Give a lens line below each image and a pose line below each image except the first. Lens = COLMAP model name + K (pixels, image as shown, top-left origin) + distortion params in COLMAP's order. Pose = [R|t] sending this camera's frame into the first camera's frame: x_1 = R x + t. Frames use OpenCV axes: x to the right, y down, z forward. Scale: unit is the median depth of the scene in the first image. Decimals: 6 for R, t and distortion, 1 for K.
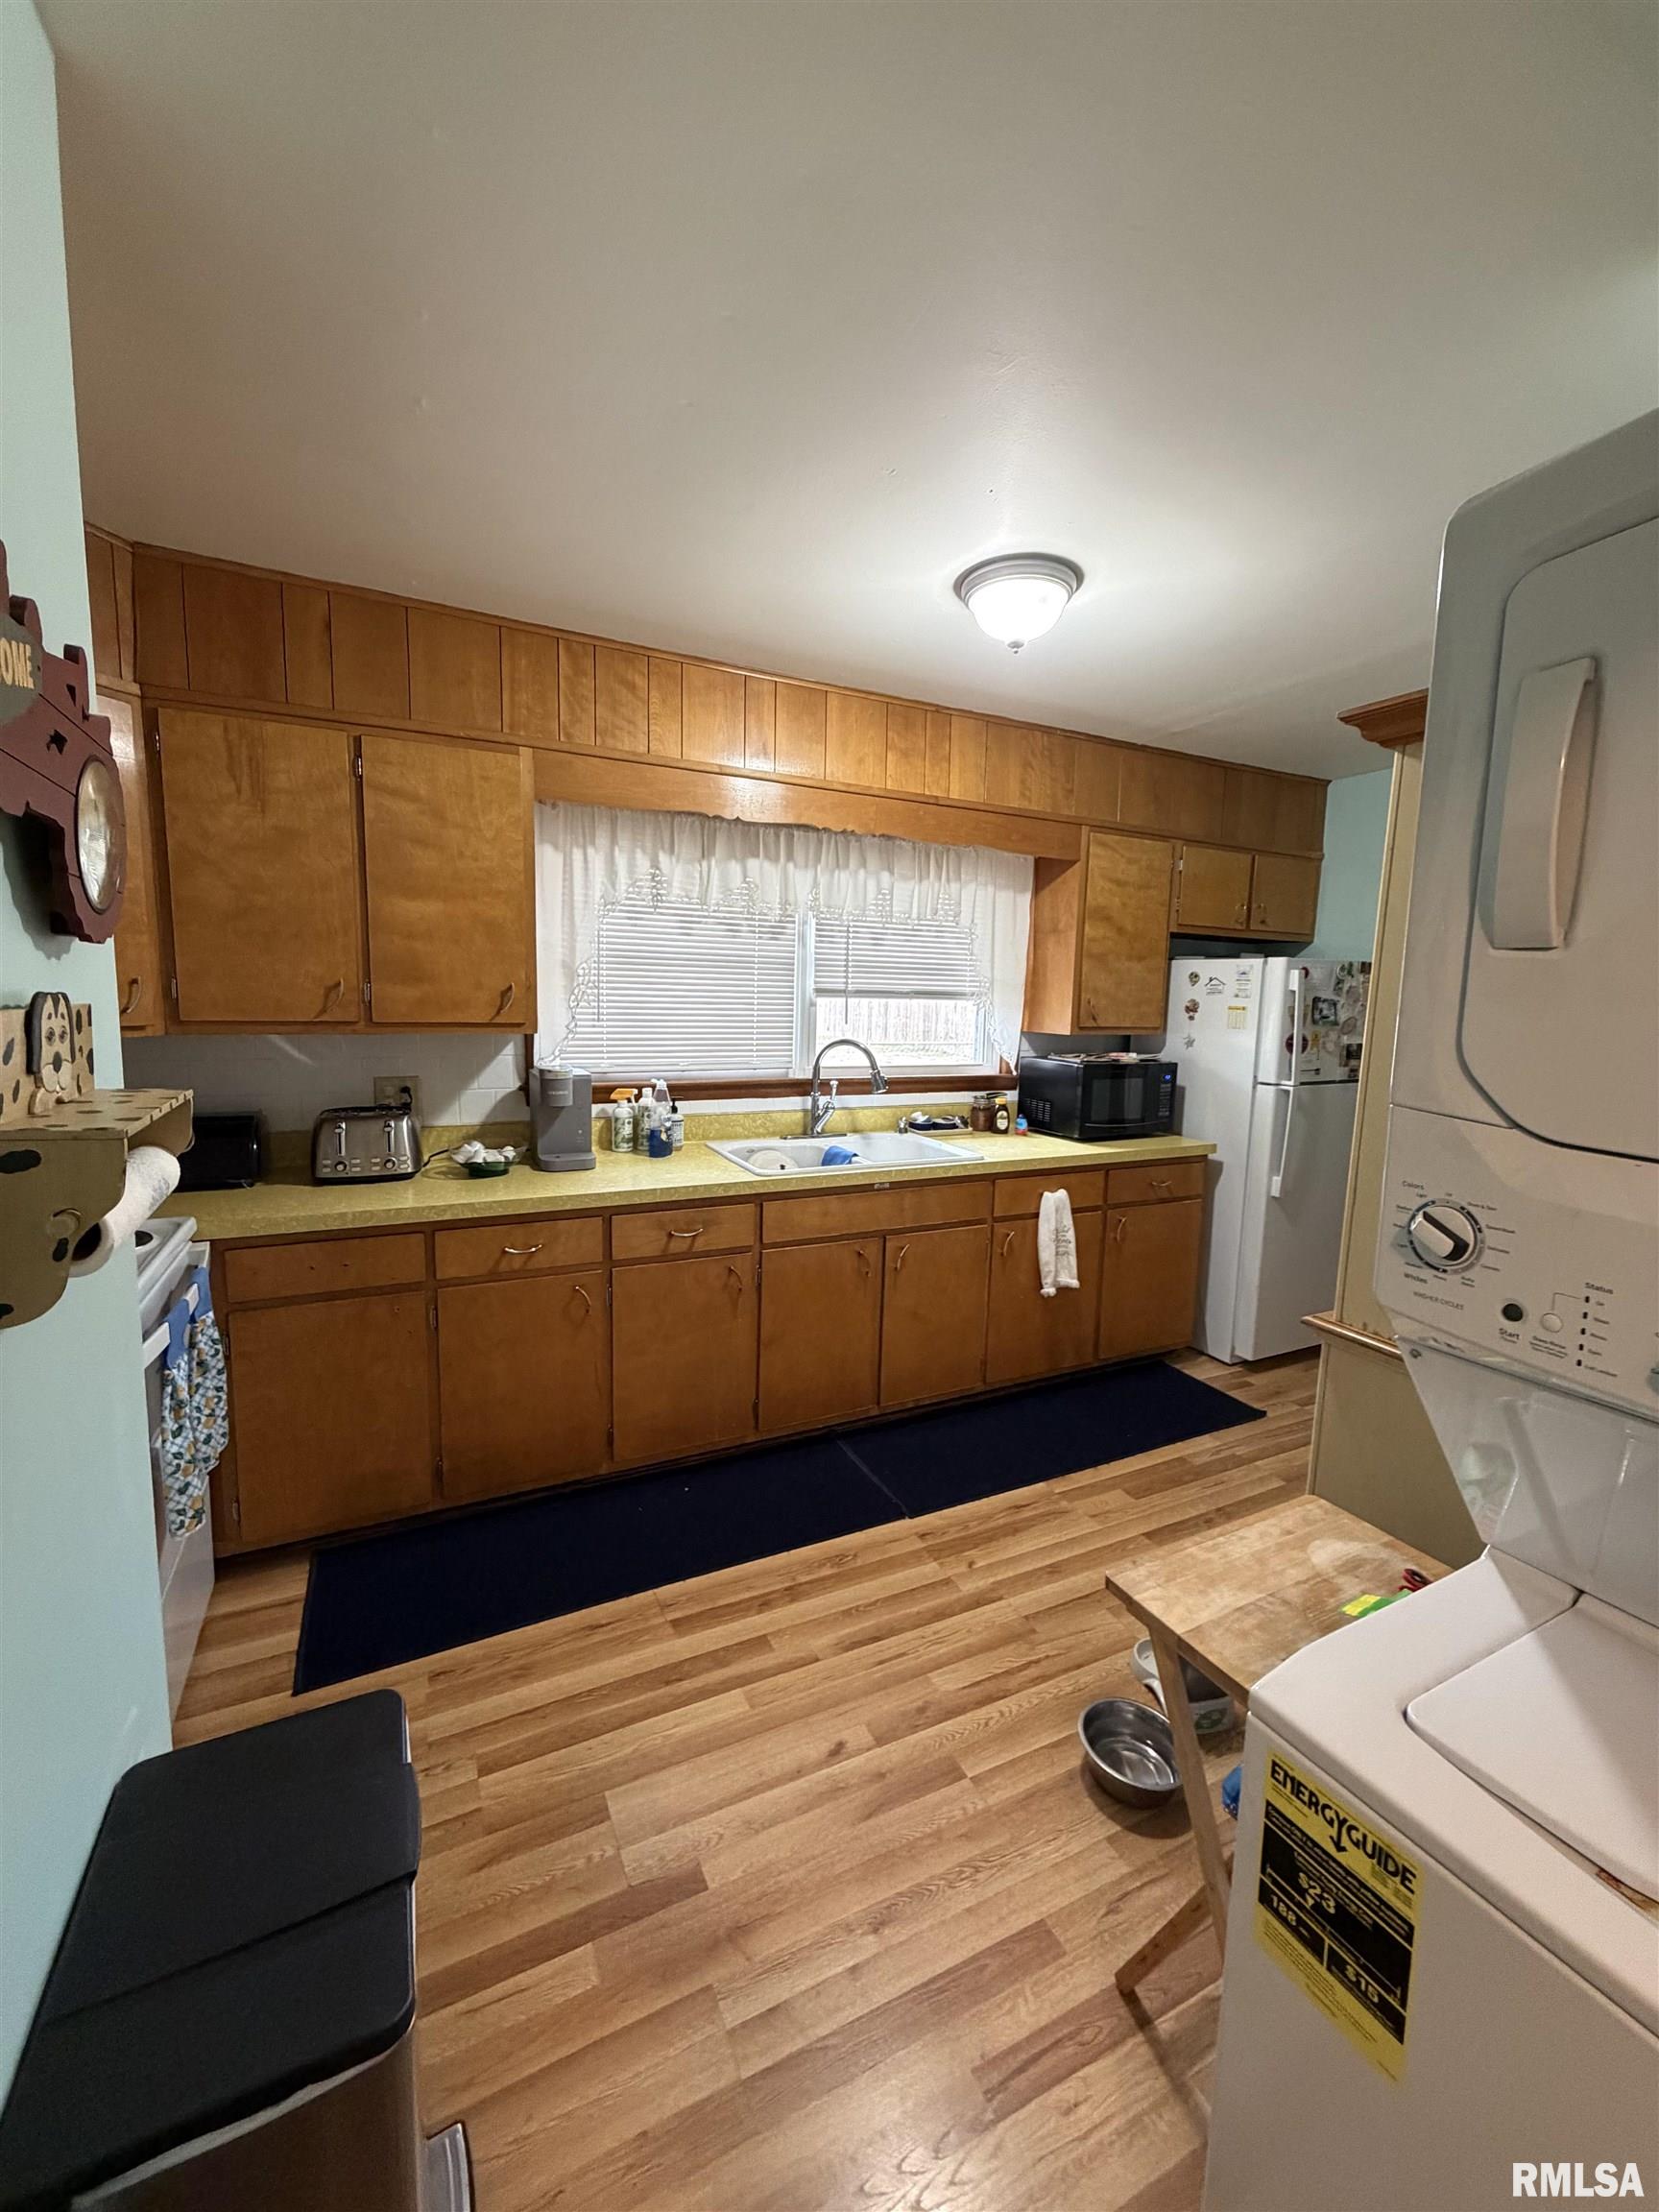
lens RADIAL K [[877.6, 0, 819.1], [0, 877.6, 1103.9], [0, 0, 1]] dist [0.002877, 0.000530]
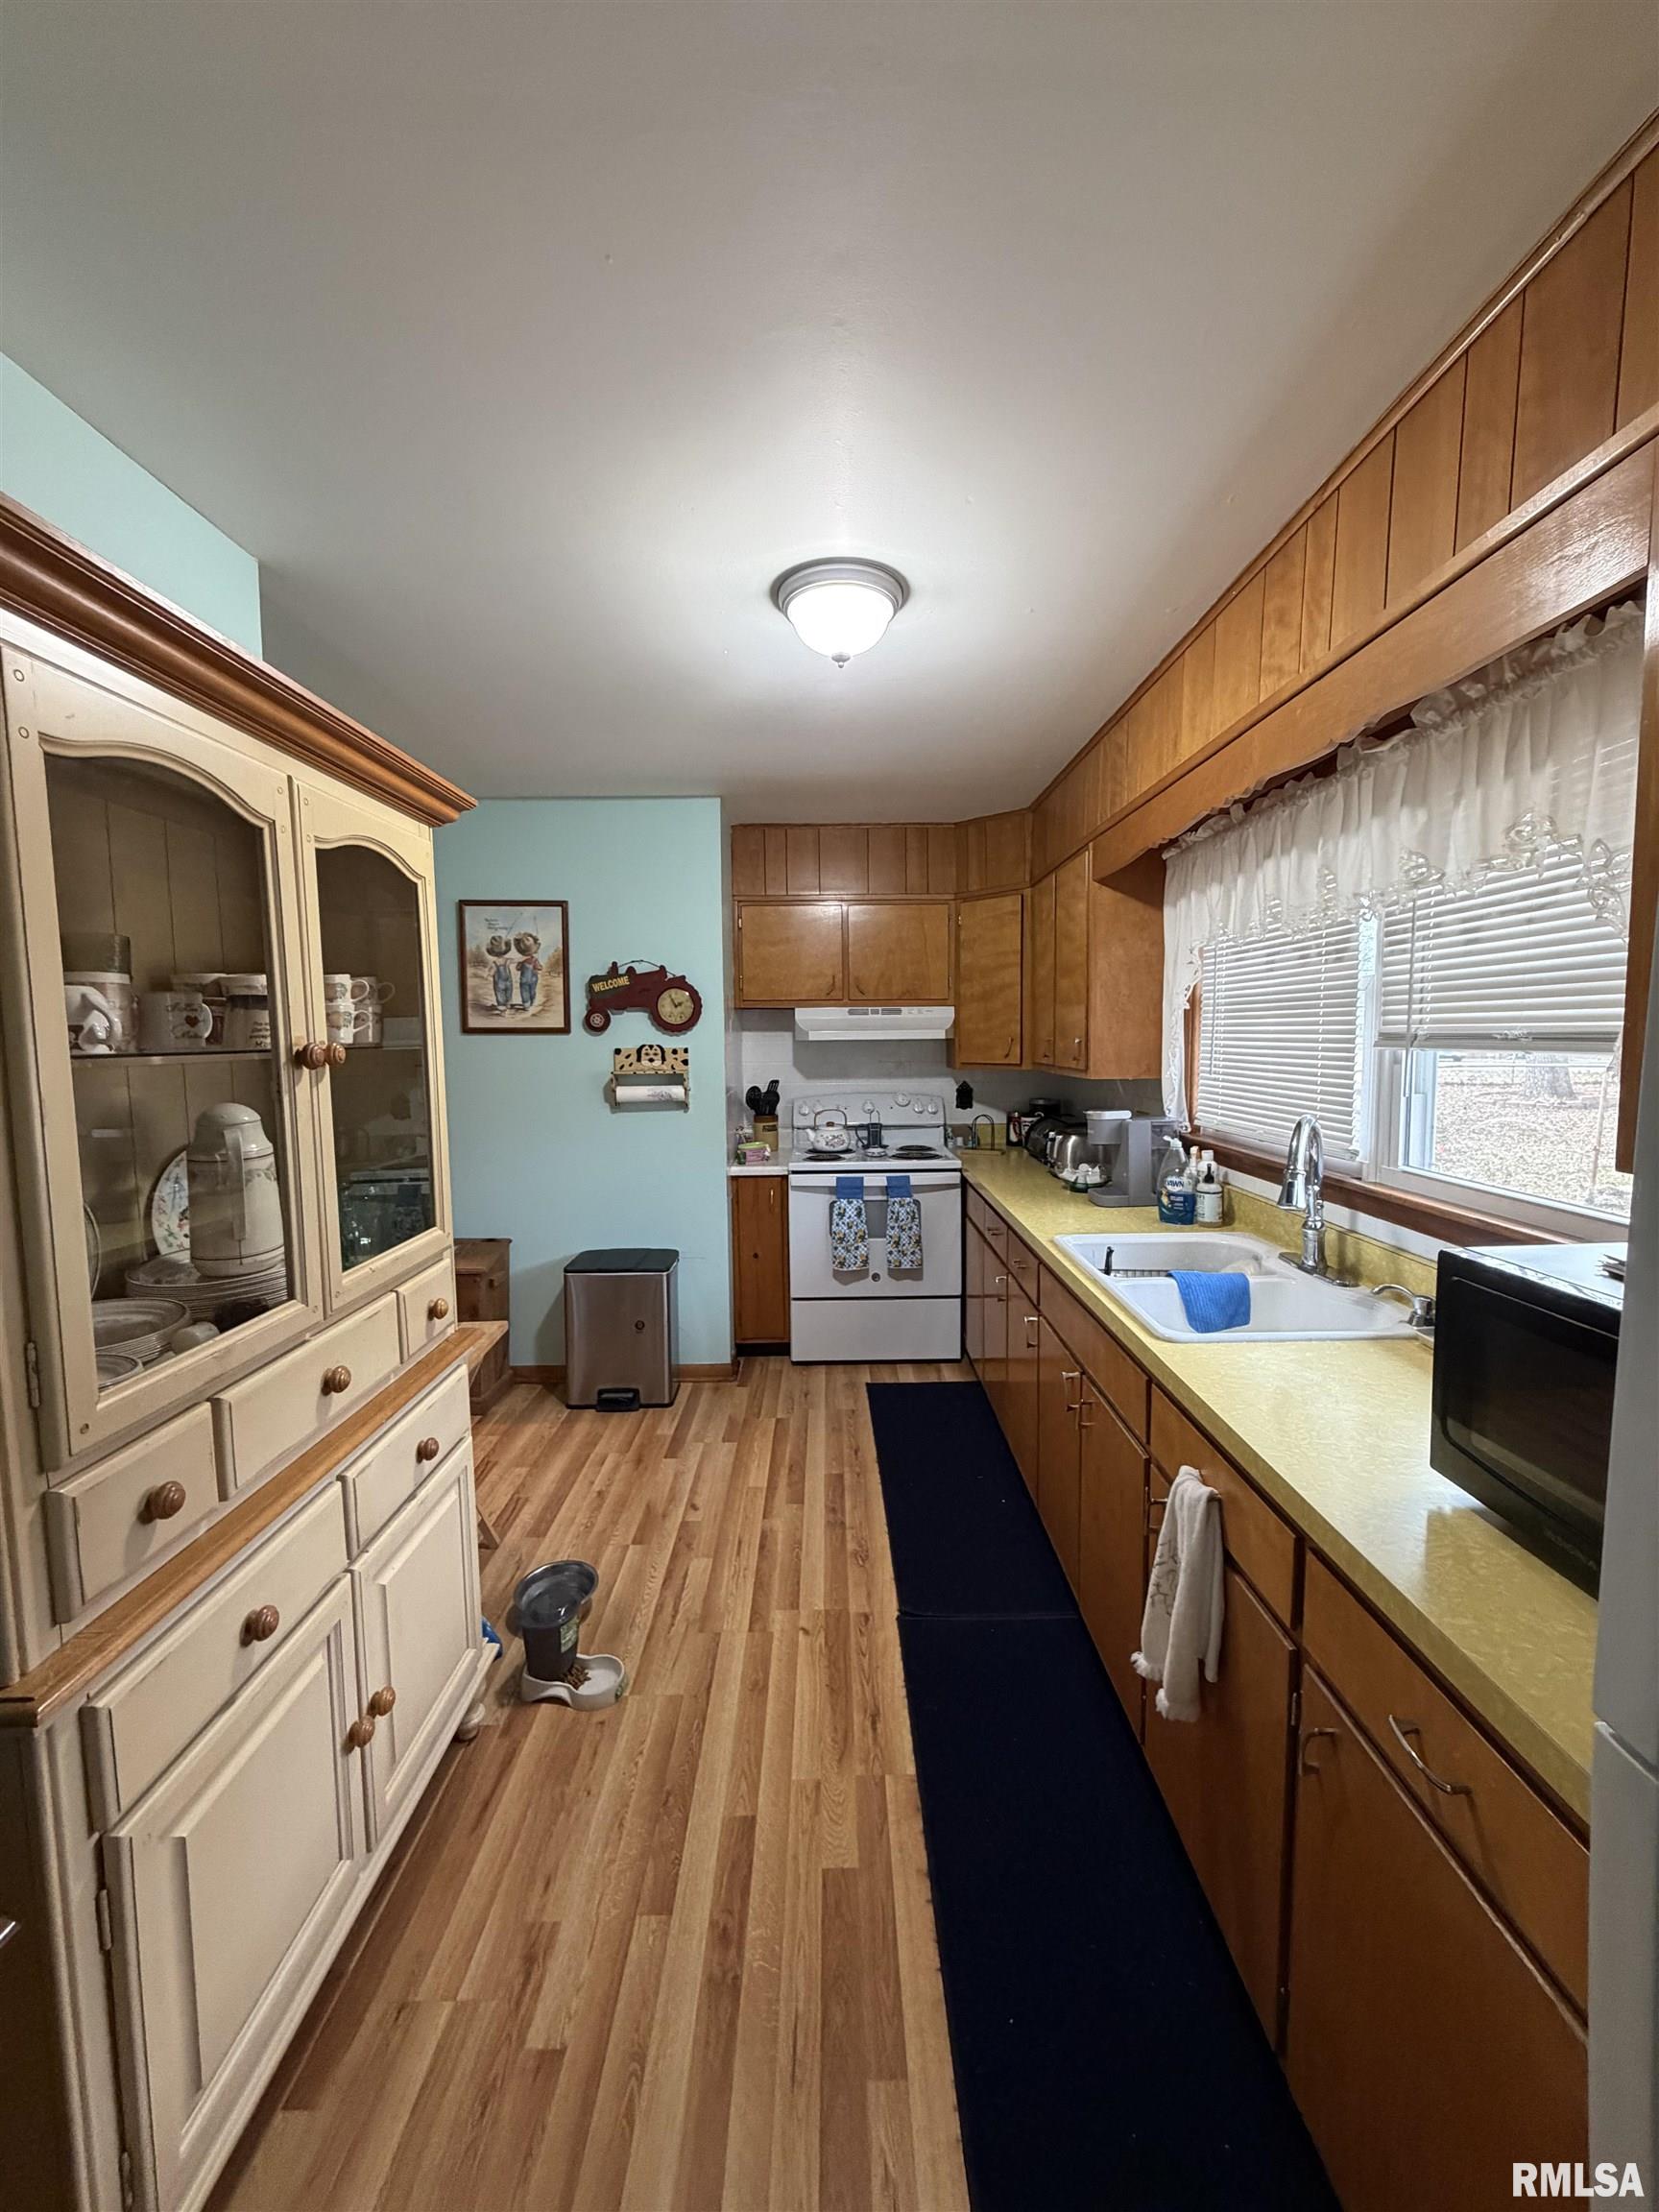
lens RADIAL K [[877.6, 0, 838.0], [0, 877.6, 1108.7], [0, 0, 1]] dist [0.002877, 0.000530]
pose [[-0.421672, 0.061001, -0.904694, 1.100965], [-0.117134, 0.985710, 0.121059, -0.177249], [0.899151, 0.157018, -0.408501, 1.481778]]
